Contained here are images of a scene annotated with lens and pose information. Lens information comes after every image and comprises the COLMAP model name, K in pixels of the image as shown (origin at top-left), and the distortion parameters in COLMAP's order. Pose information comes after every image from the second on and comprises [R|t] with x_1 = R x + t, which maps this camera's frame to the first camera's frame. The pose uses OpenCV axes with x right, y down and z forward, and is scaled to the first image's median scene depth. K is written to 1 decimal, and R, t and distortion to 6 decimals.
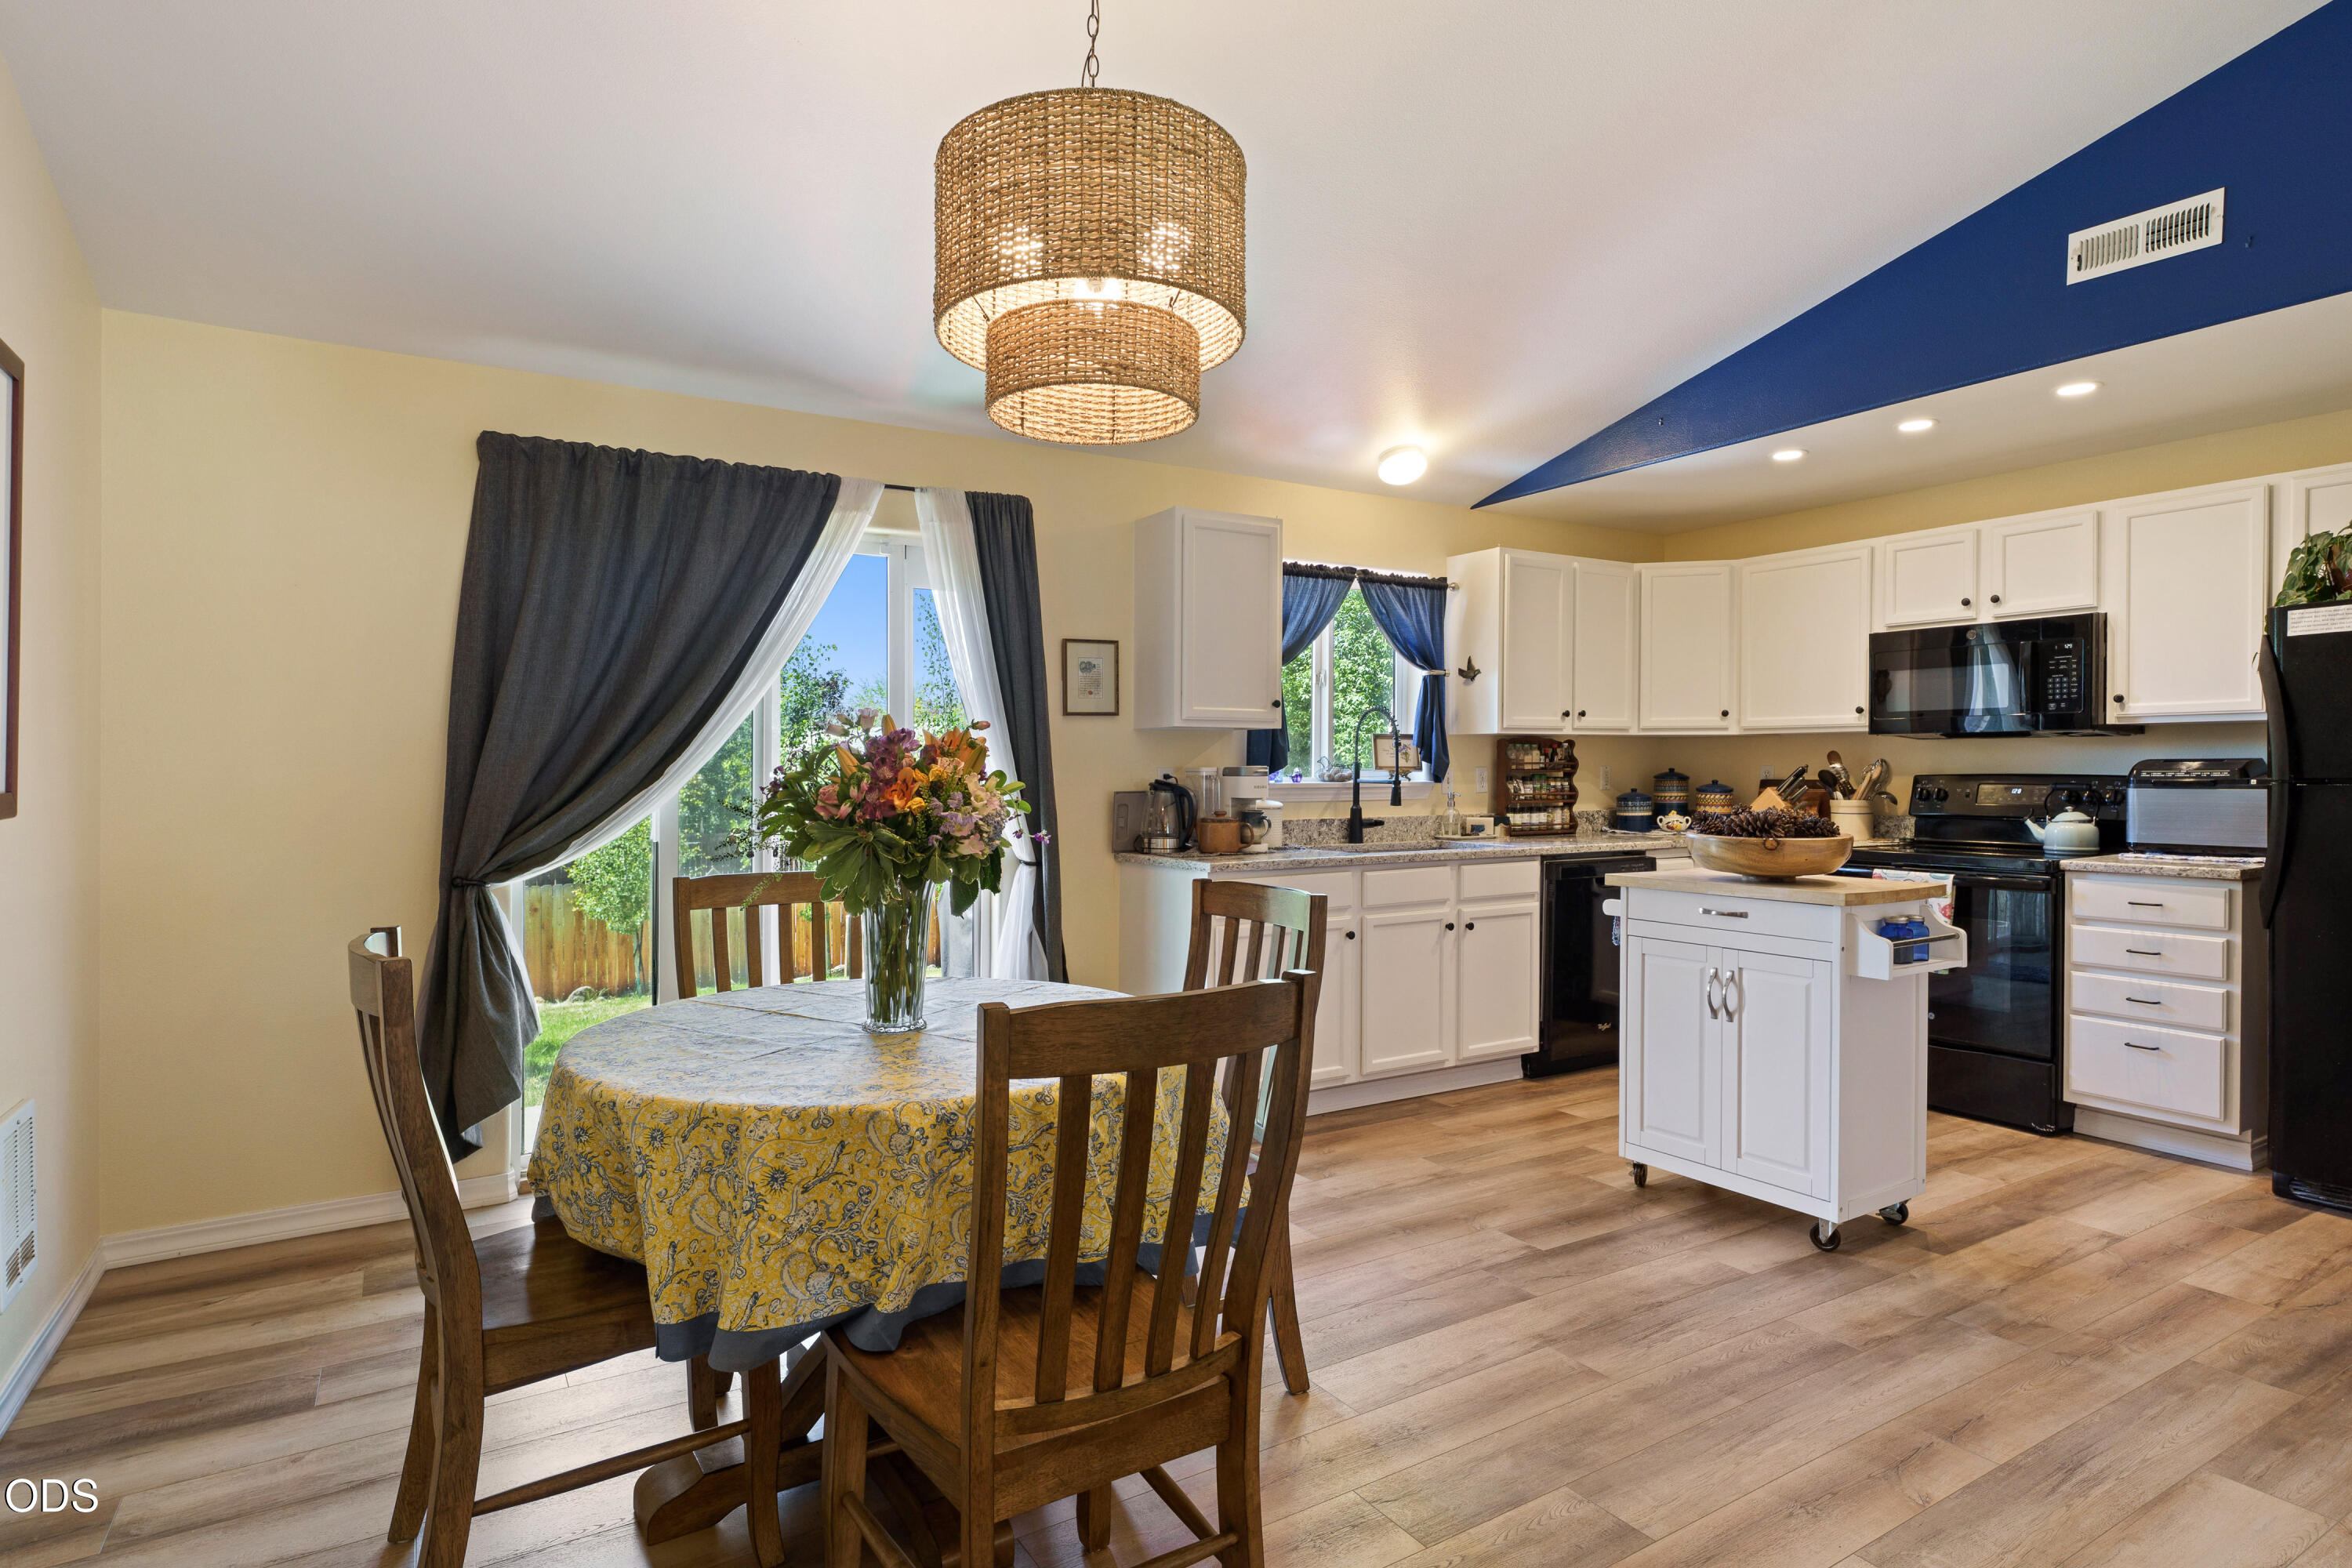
lens RADIAL K [[1204.4, 0, 1168.4], [0, 1204.4, 799.0], [0, 0, 1]] dist [-0.040241, -0.002165]
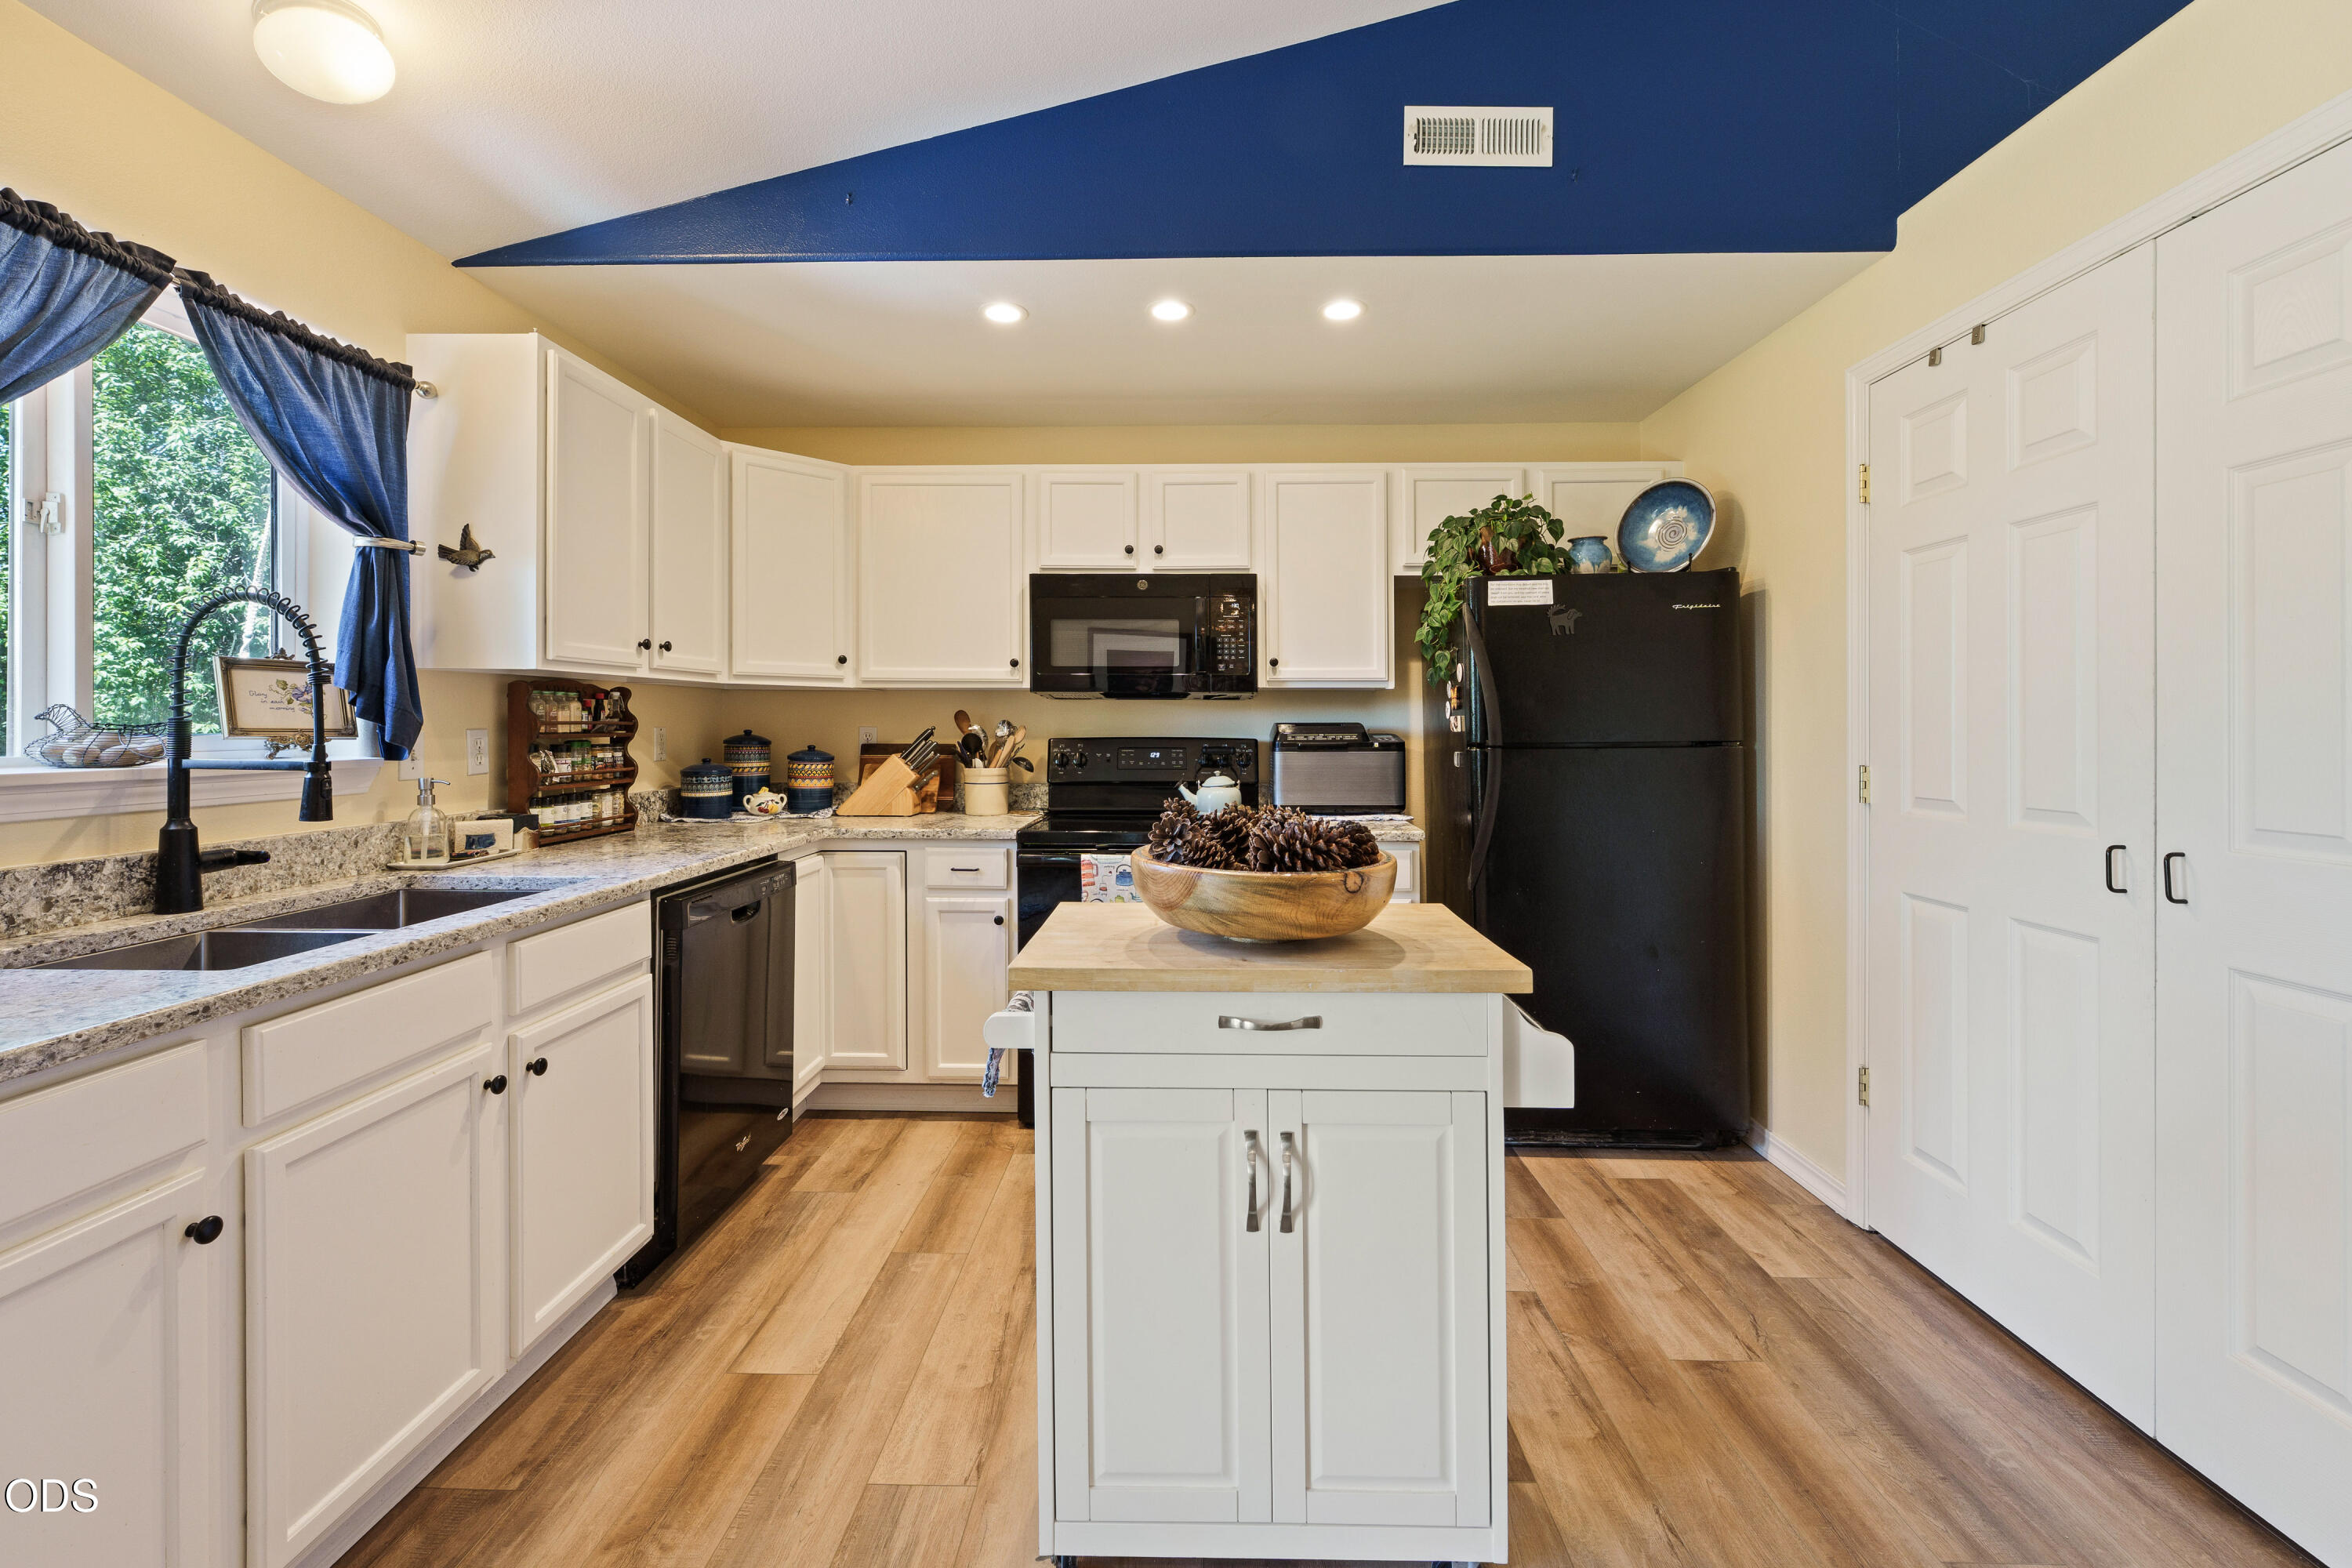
lens RADIAL K [[949.7, 0, 1151.2], [0, 949.7, 735.4], [0, 0, 1]] dist [0.001327, -0.000203]
pose [[0.541097, -0.004658, 0.840947, 0.059464], [0.016593, 0.999849, -0.005138, -0.017127], [-0.840796, 0.016733, 0.541093, 0.523410]]
